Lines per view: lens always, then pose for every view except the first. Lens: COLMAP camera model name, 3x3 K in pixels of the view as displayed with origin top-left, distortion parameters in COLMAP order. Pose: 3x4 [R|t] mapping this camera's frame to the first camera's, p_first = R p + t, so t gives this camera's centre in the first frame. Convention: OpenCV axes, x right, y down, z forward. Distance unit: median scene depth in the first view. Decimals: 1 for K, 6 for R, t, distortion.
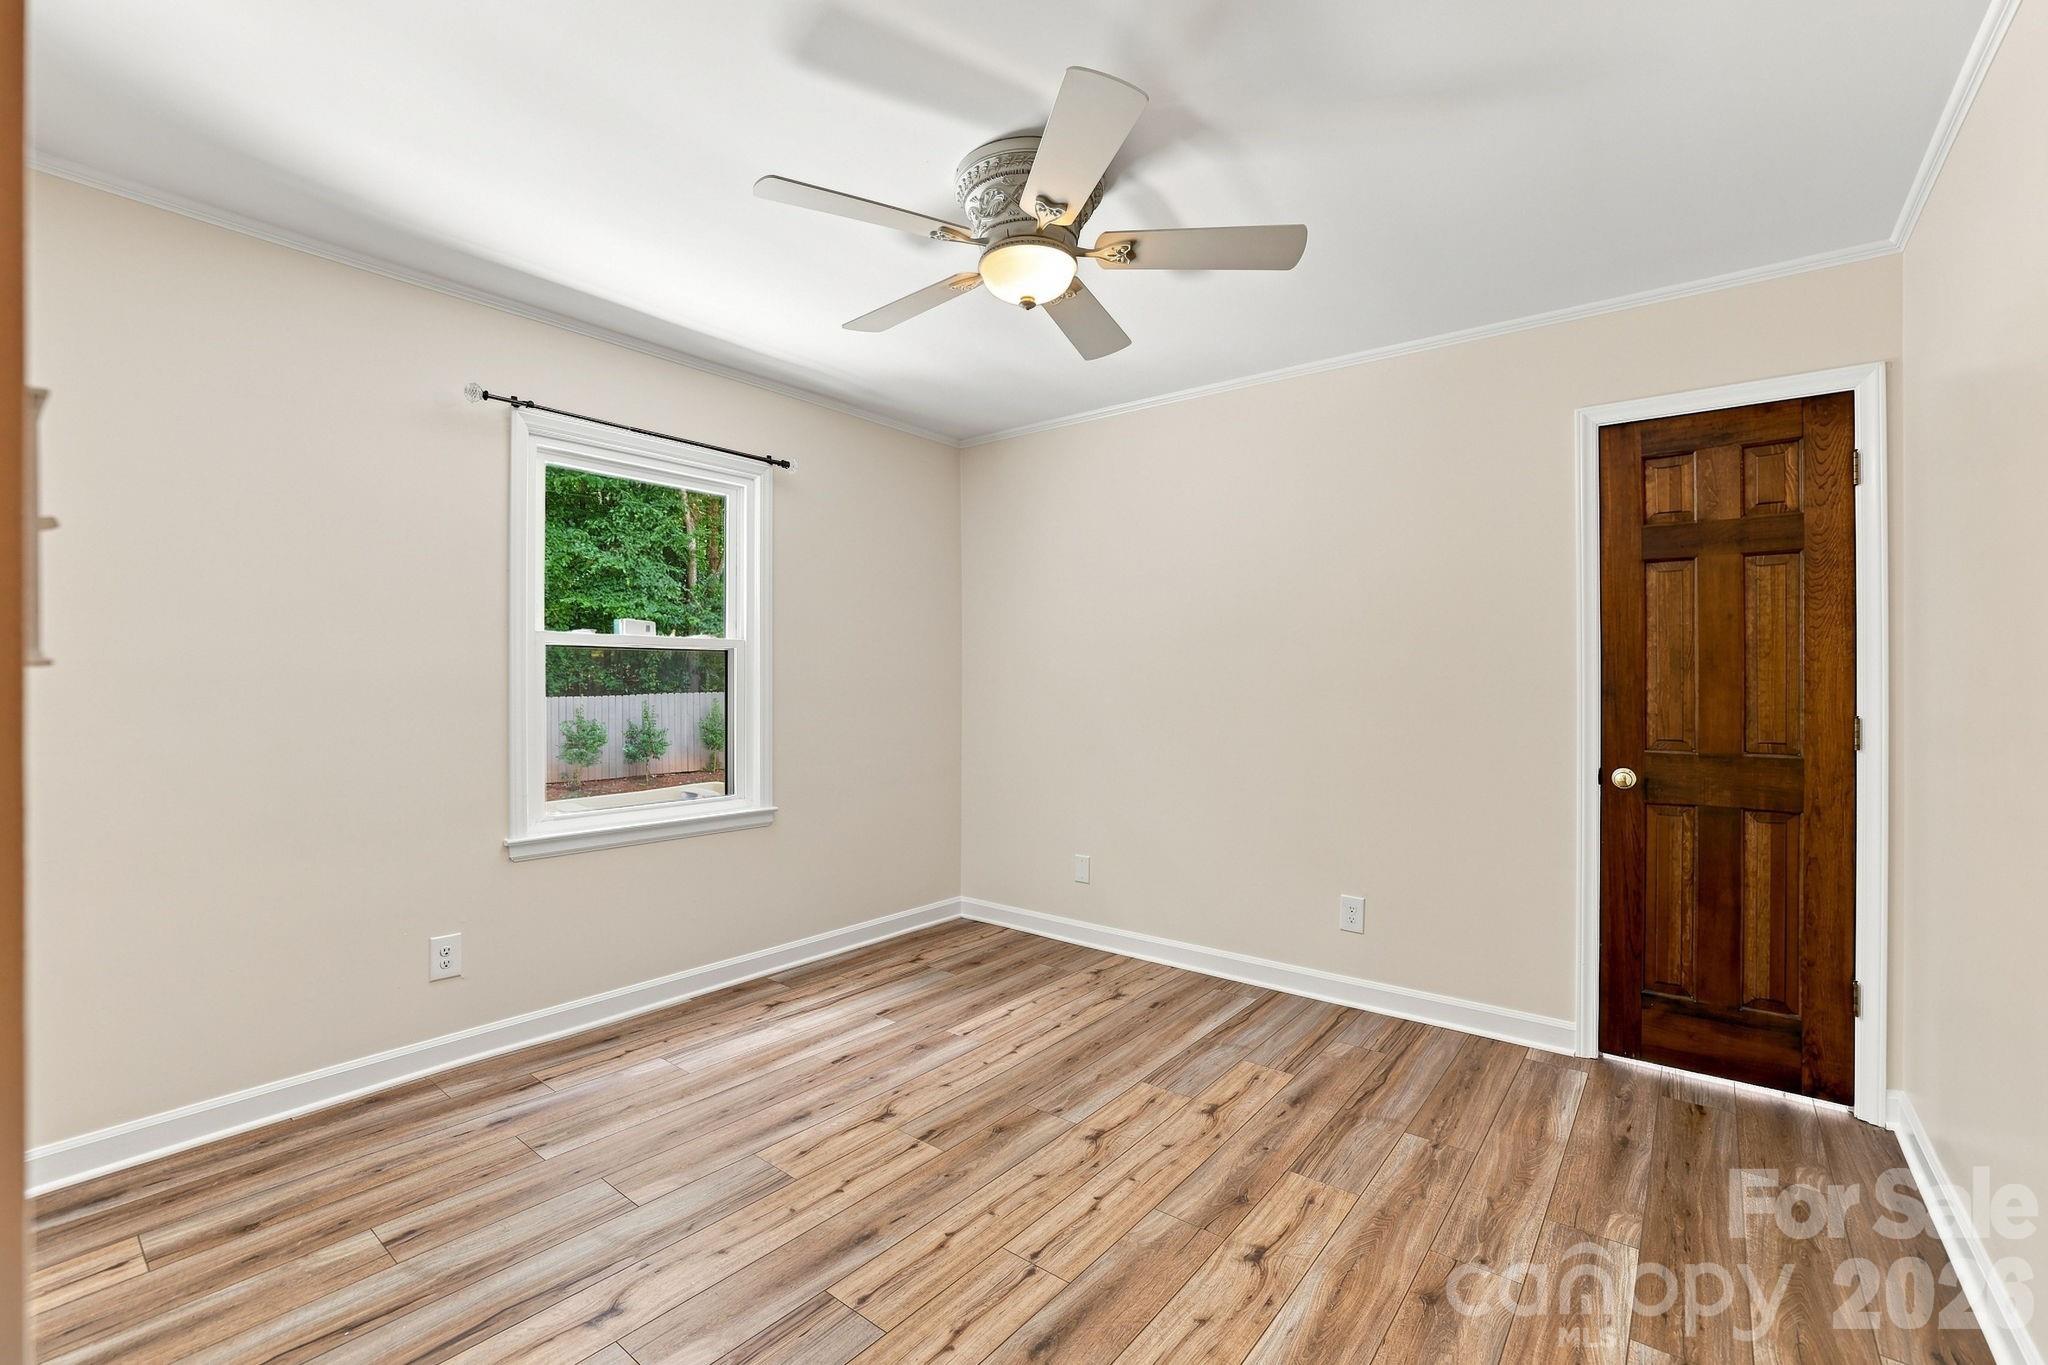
lens RADIAL K [[908.1, 0, 1013.1], [0, 908.1, 674.6], [0, 0, 1]] dist [-0.047739, 0.014637]
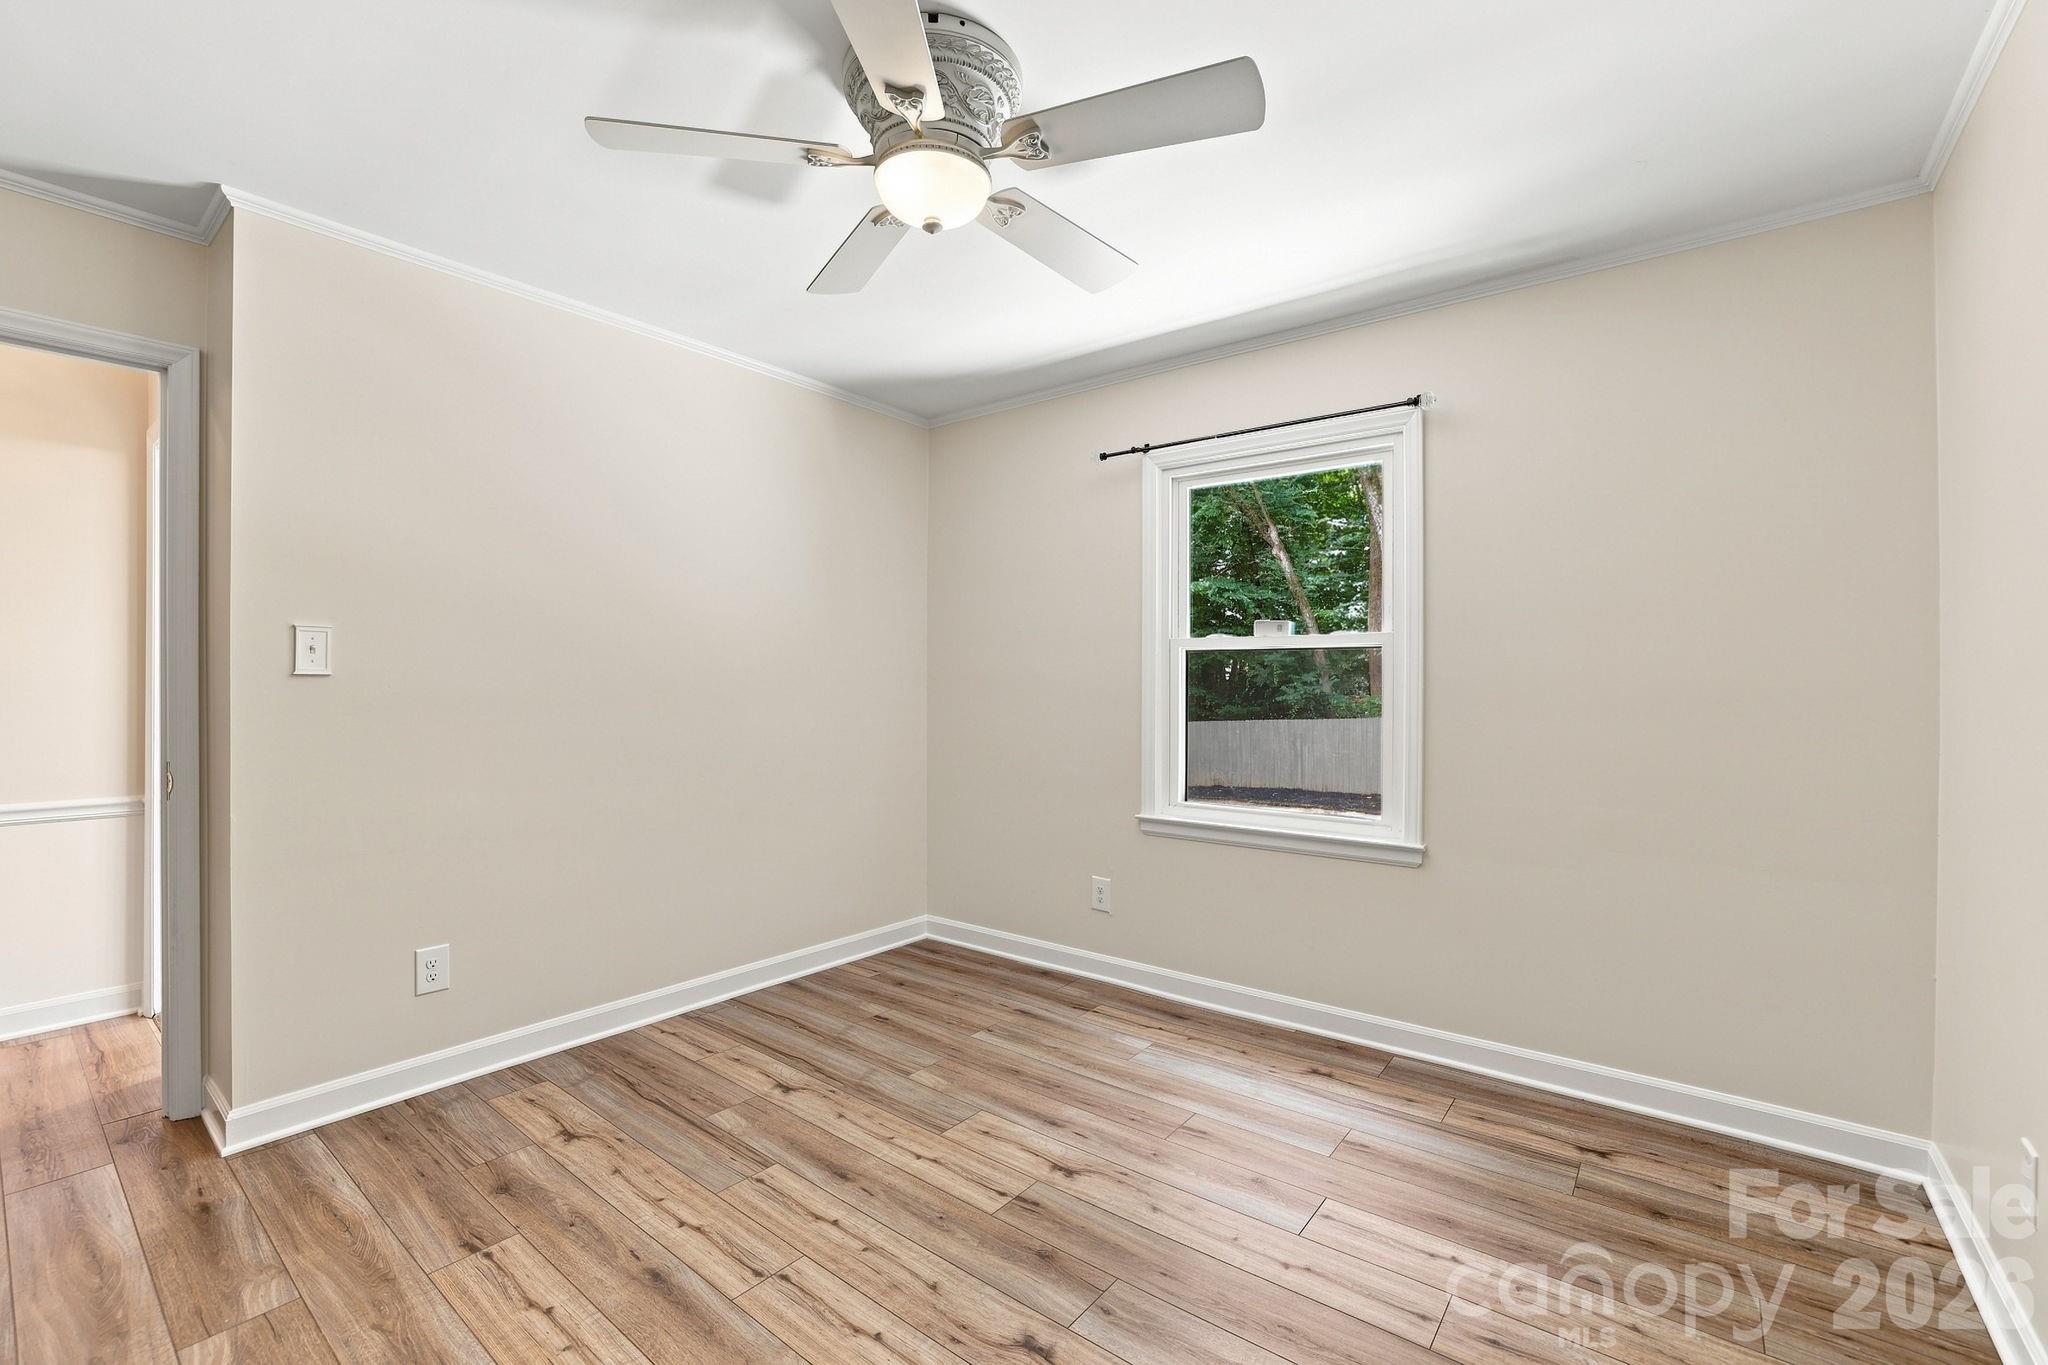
lens RADIAL K [[908.1, 0, 1013.1], [0, 908.1, 674.6], [0, 0, 1]] dist [-0.047739, 0.014637]
pose [[-0.029058, -0.014539, -0.999472, 0.677712], [0.001813, 0.999892, -0.014597, 0.014487], [0.999576, -0.002237, -0.029028, 0.883938]]
